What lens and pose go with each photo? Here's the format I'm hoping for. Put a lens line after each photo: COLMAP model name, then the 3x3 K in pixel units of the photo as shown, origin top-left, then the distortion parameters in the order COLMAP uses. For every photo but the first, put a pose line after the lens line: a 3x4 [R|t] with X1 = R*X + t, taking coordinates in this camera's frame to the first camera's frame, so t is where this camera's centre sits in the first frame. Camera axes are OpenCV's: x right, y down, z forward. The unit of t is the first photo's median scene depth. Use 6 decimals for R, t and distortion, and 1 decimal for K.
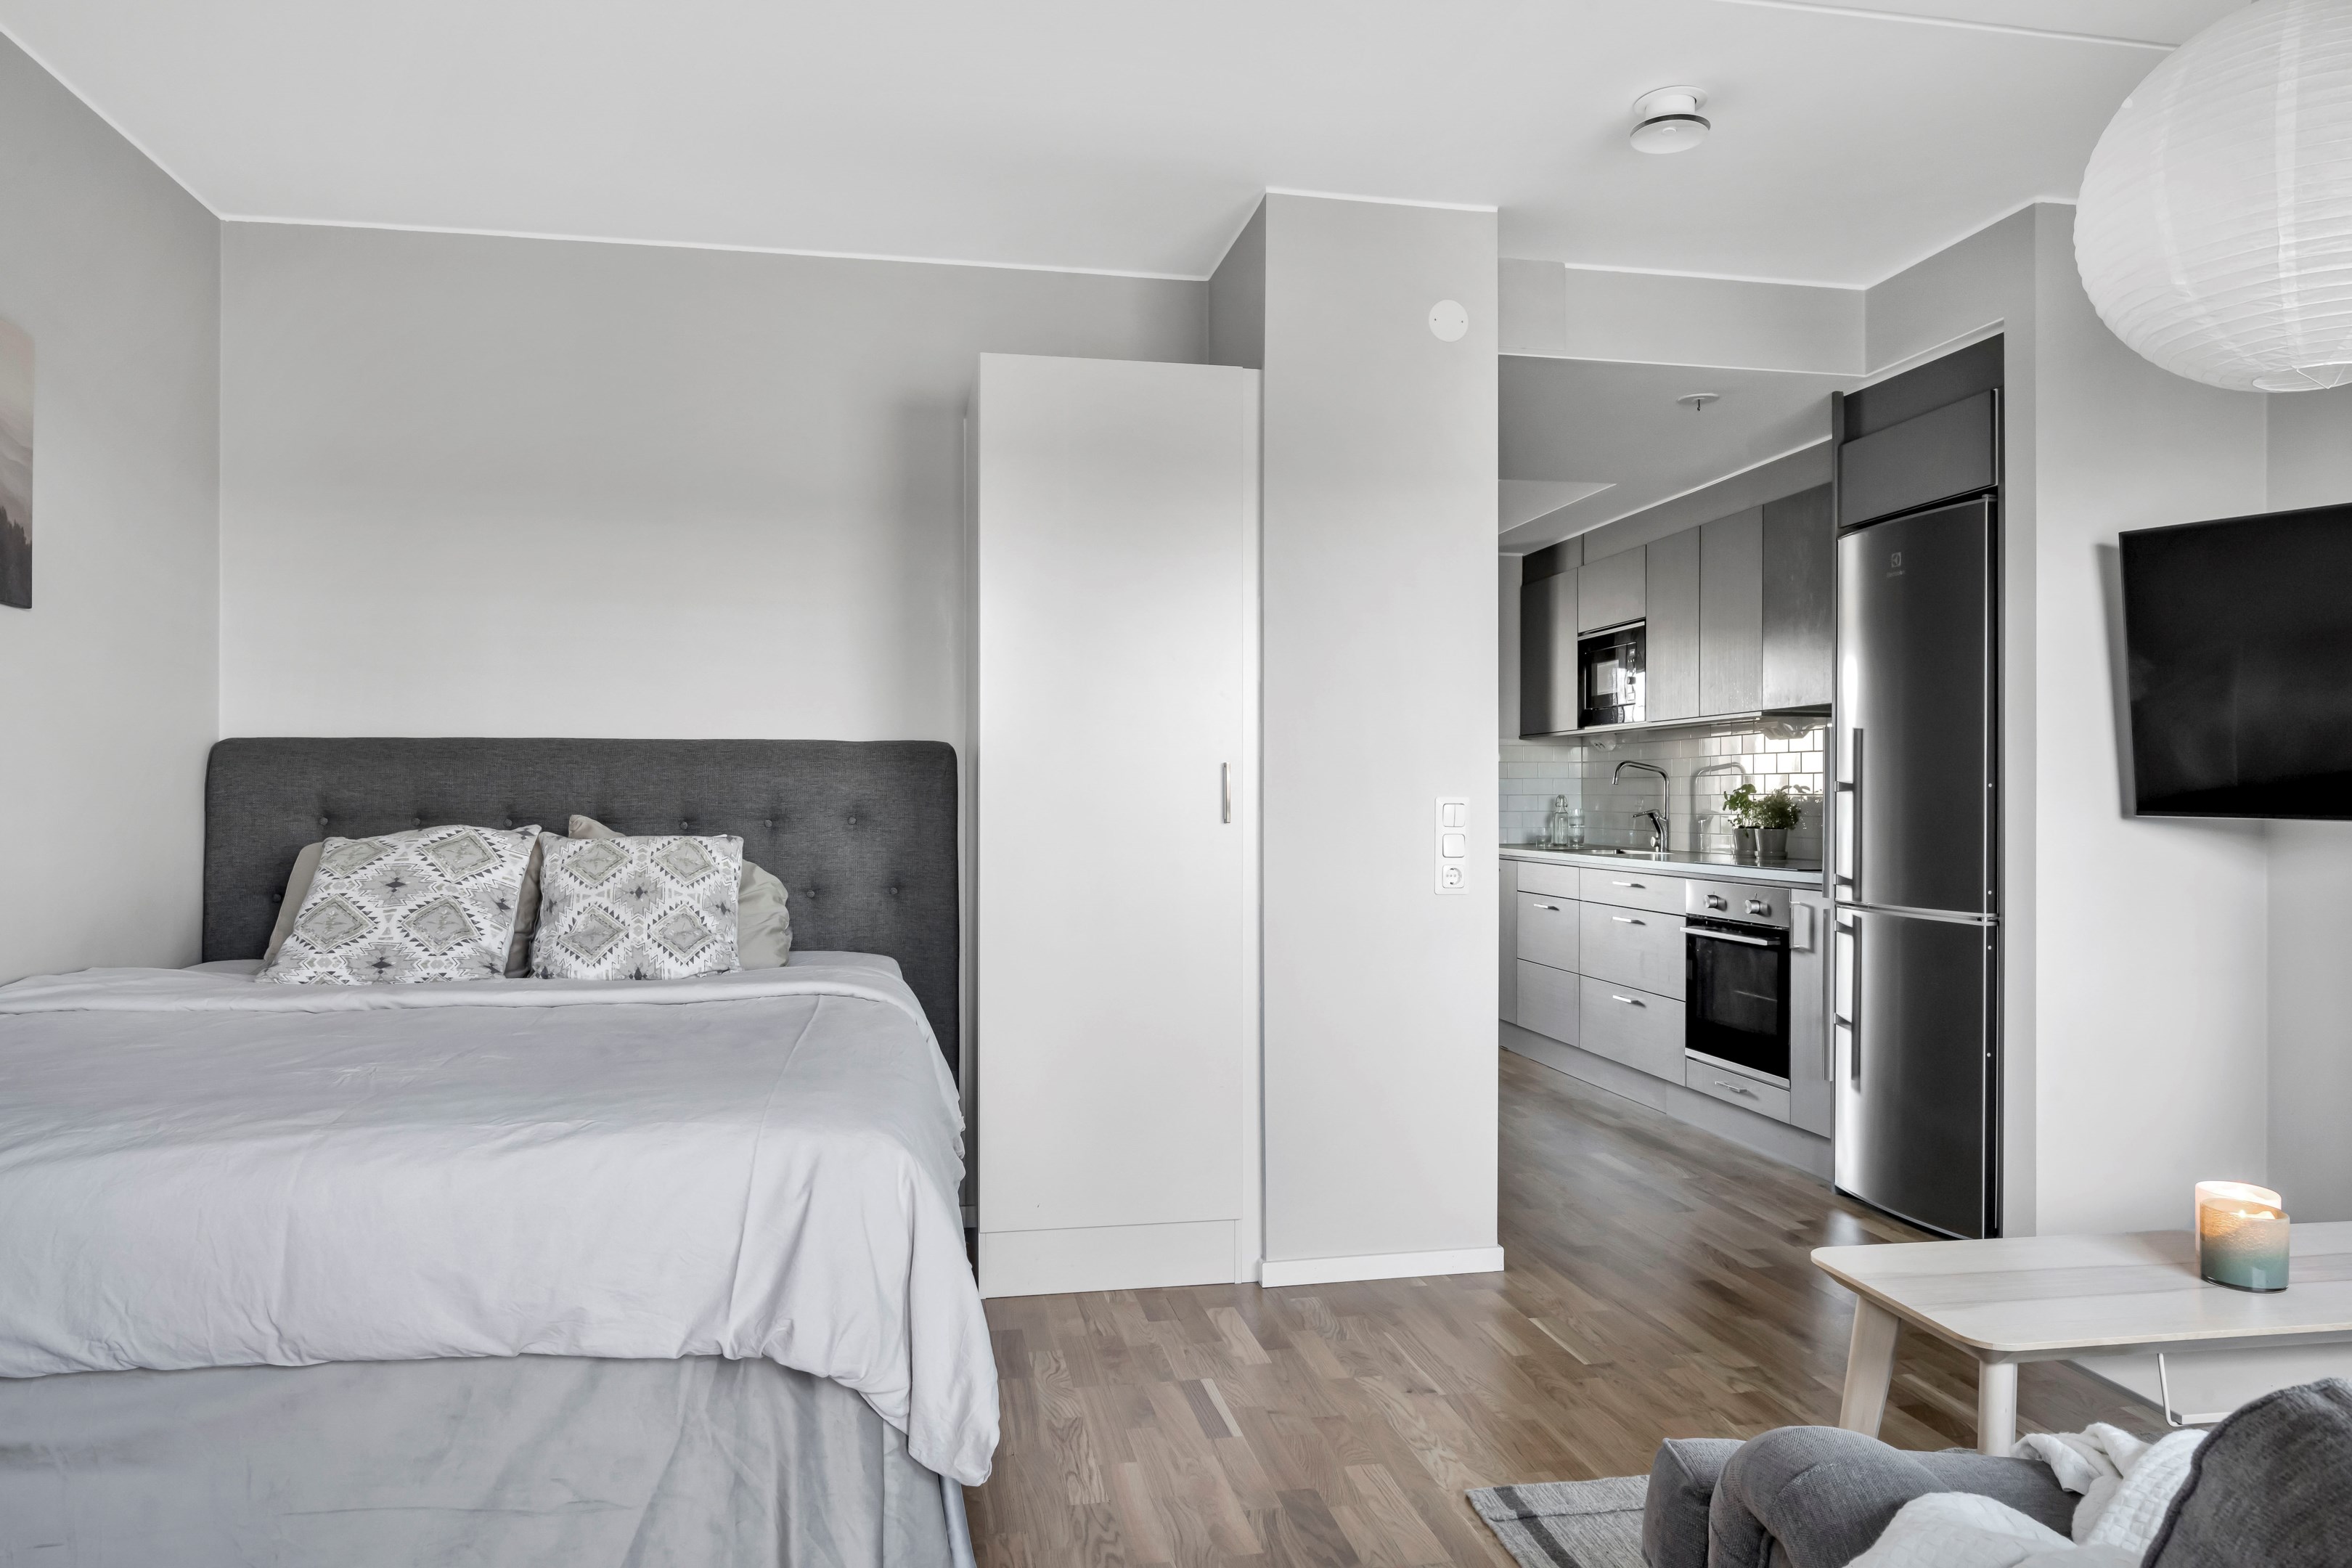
lens RADIAL K [[1534.9, 0, 1177.1], [0, 1534.9, 791.6], [0, 0, 1]] dist [-0.000129, -0.000444]
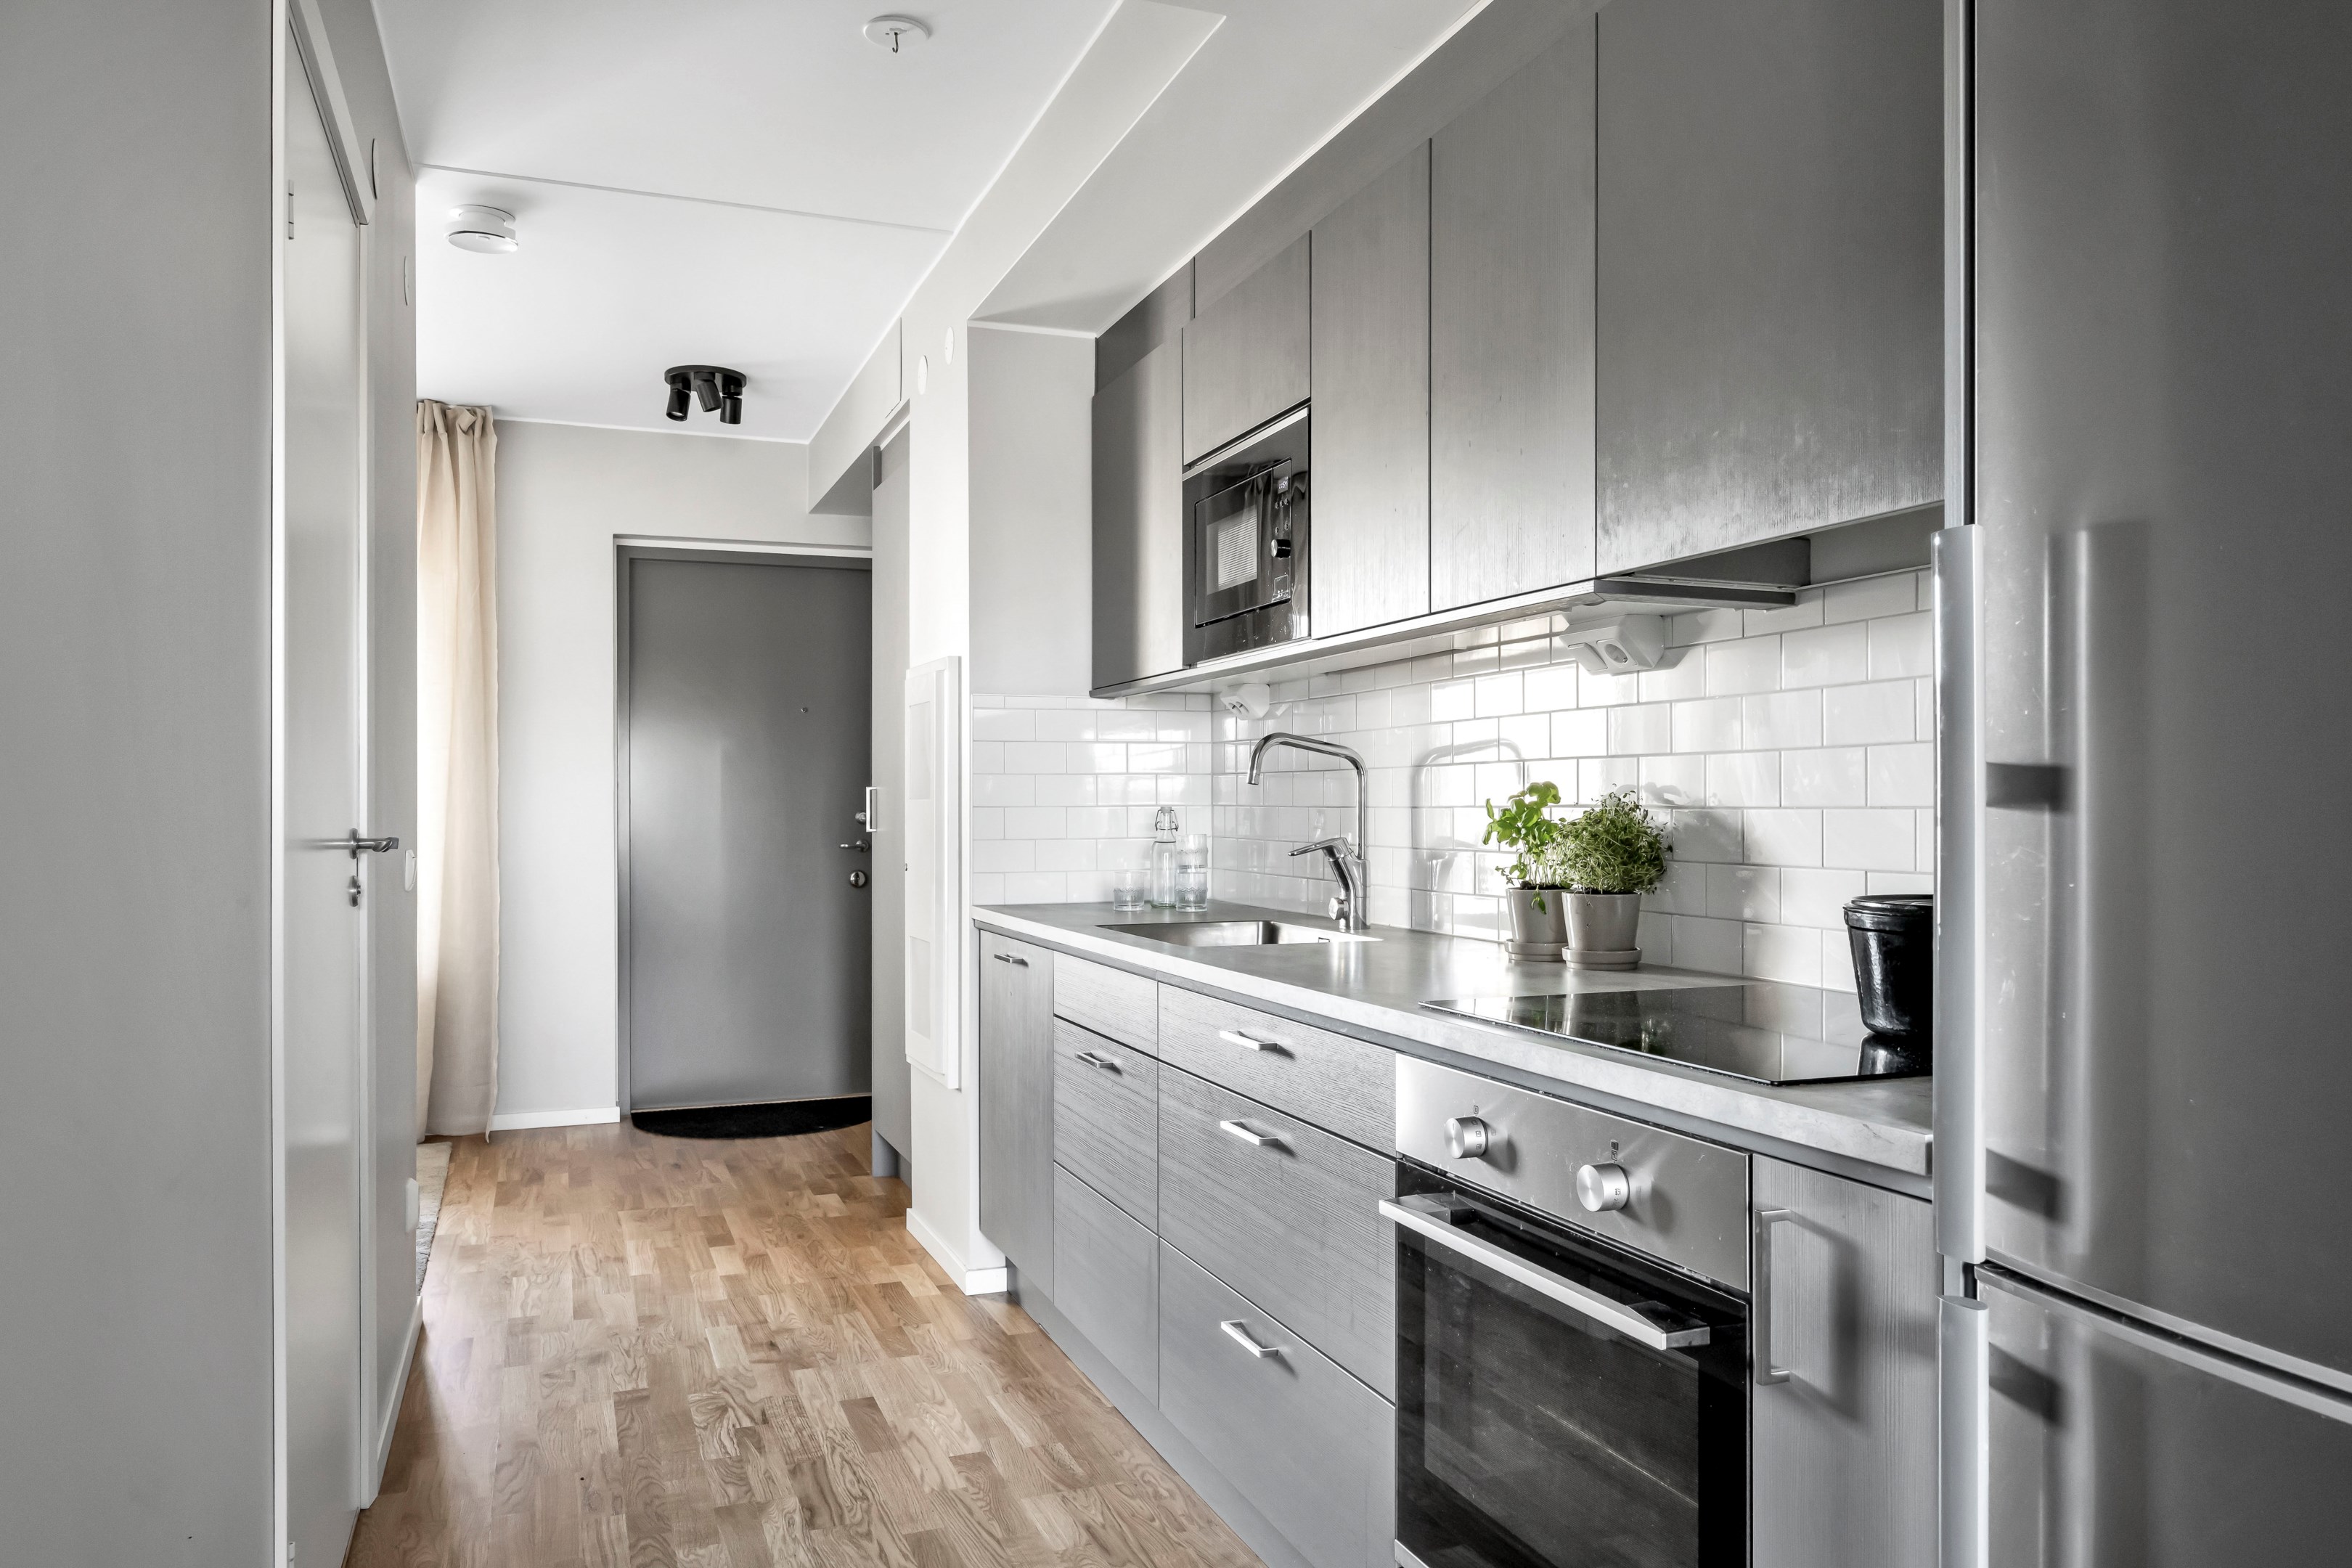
lens RADIAL K [[1606.2, 0, 1181.0], [0, 1606.2, 793.6], [0, 0, 1]] dist [-0.006161, -0.000250]
pose [[0.984006, -0.000931, 0.178131, 0.196232], [0.001586, 0.999993, -0.003532, -0.000318], [-0.178126, 0.003758, 0.984000, 0.583989]]
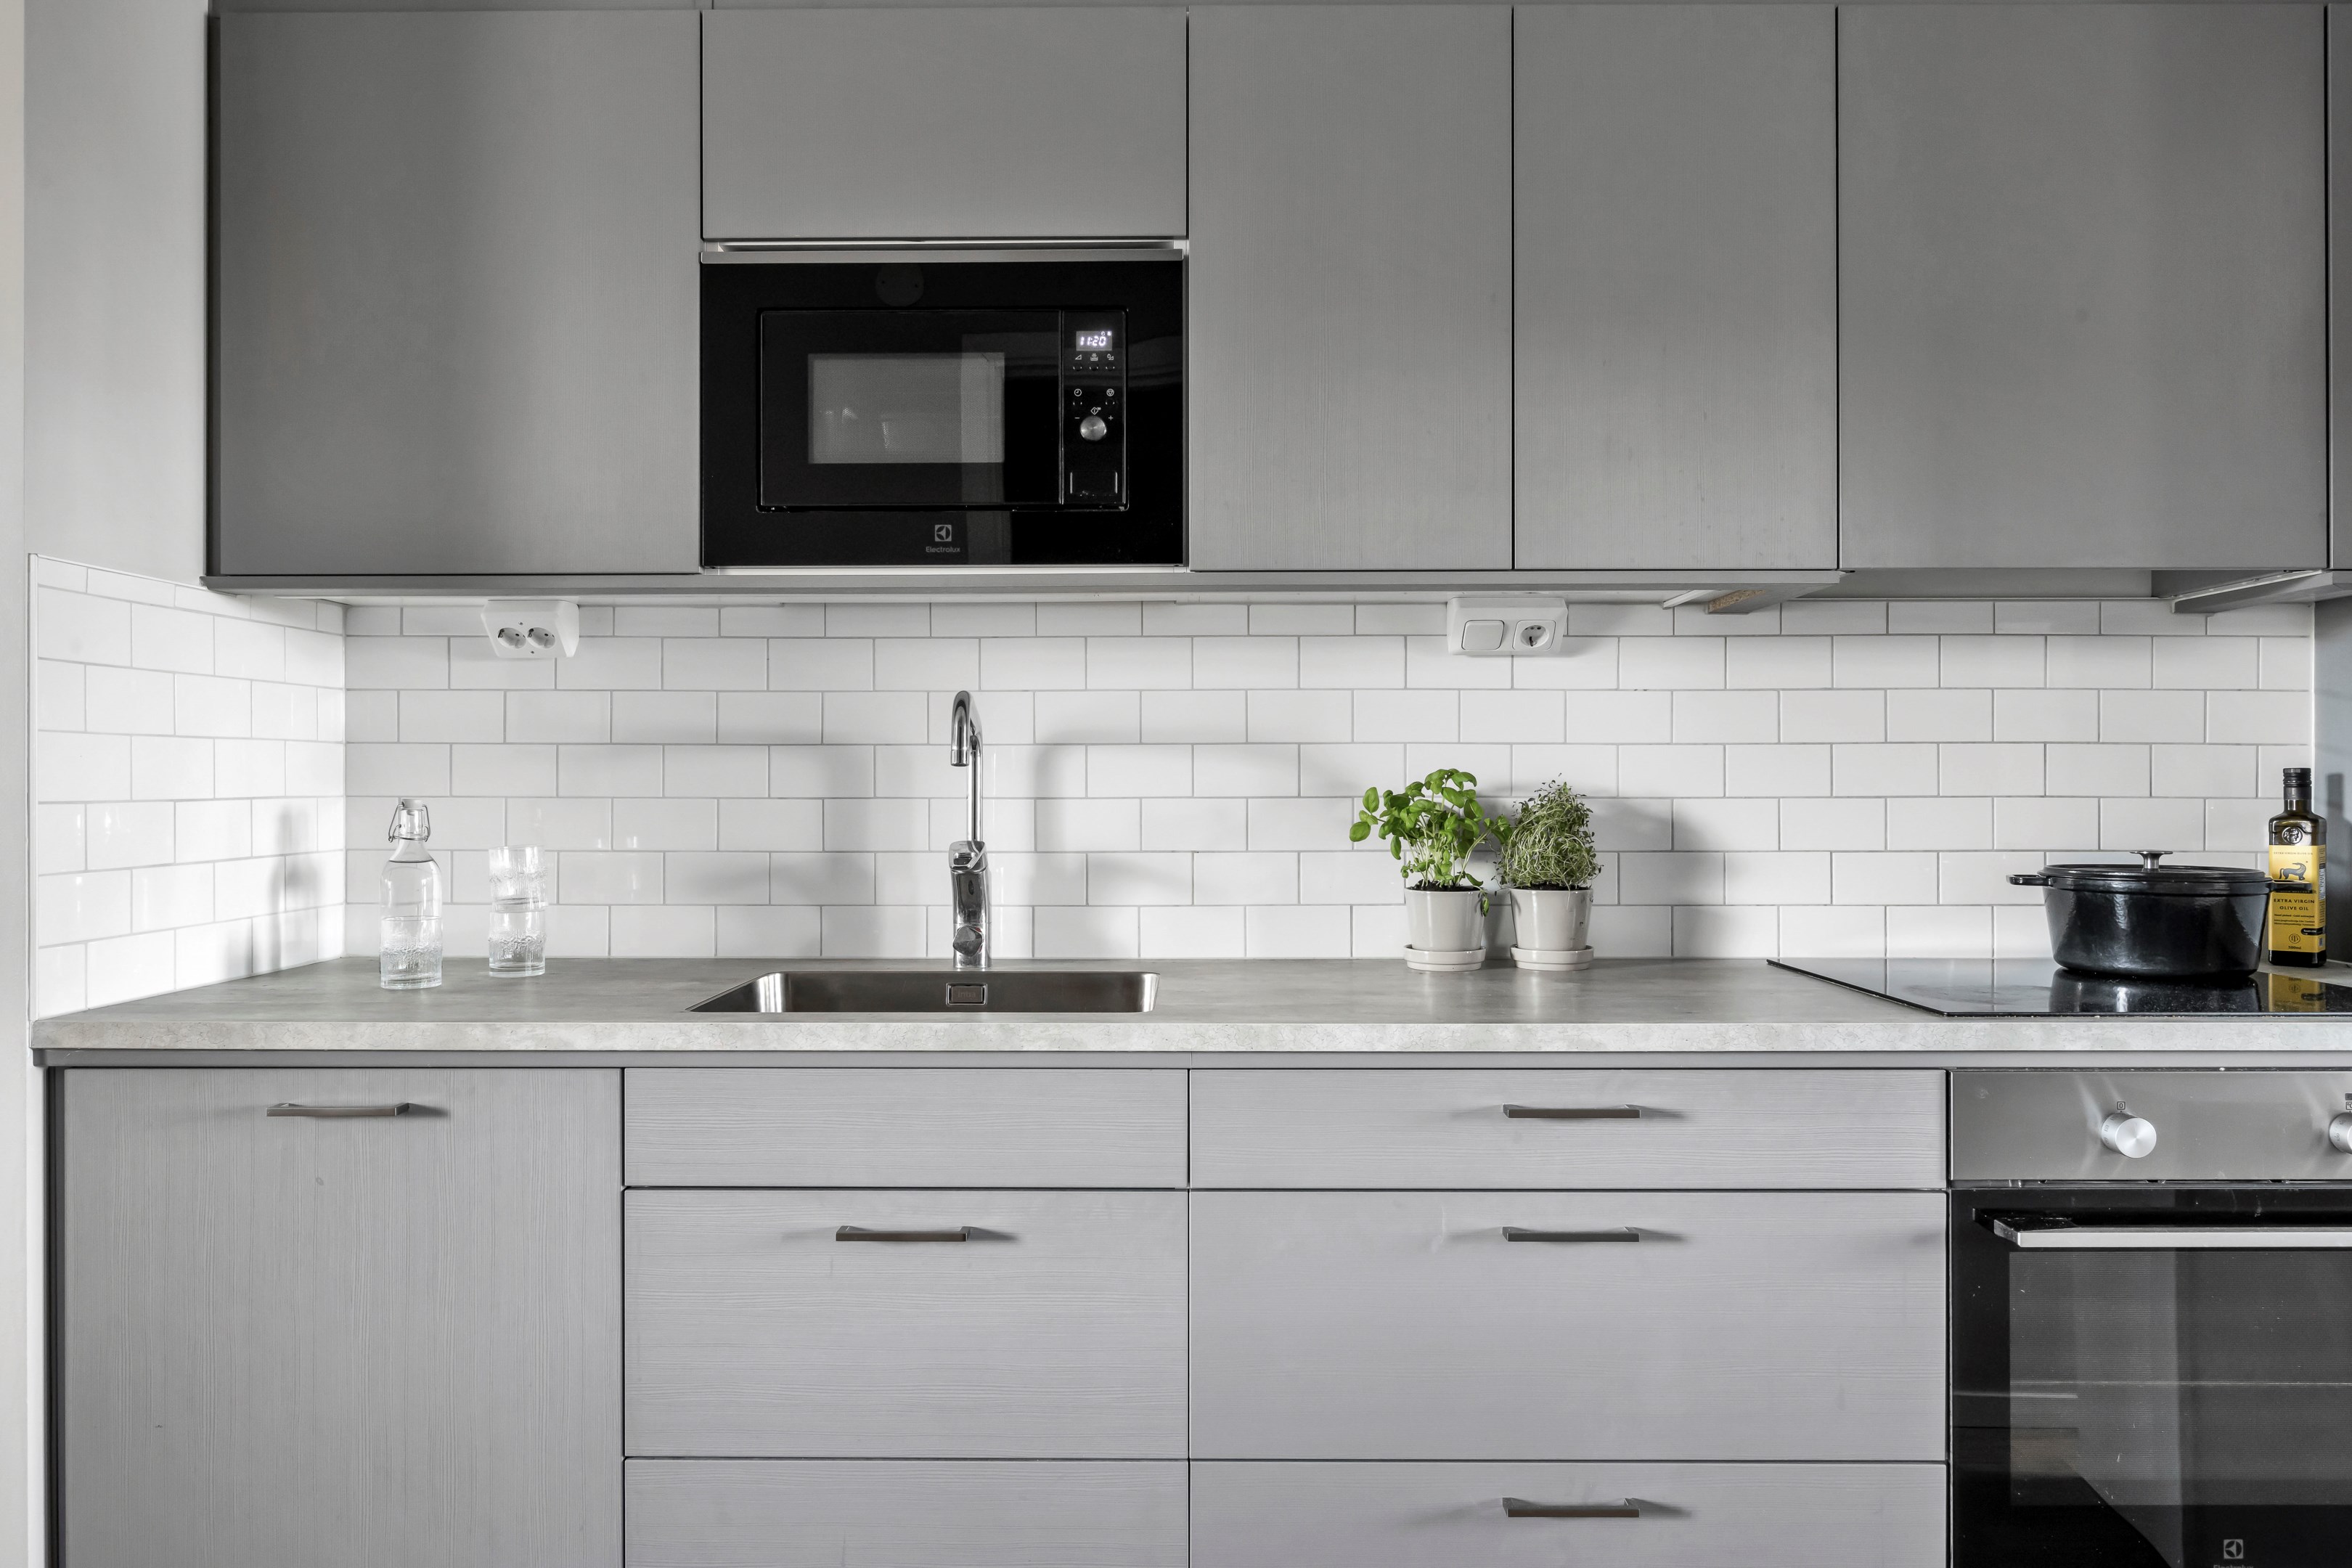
lens RADIAL K [[1534.9, 0, 1177.1], [0, 1534.9, 791.6], [0, 0, 1]] dist [-0.000129, -0.000444]
pose [[0.193349, 0.000678, 0.981130, -0.010942], [-0.001770, 0.999998, -0.000343, 0.000873], [-0.981128, -0.001671, 0.193350, 0.982010]]
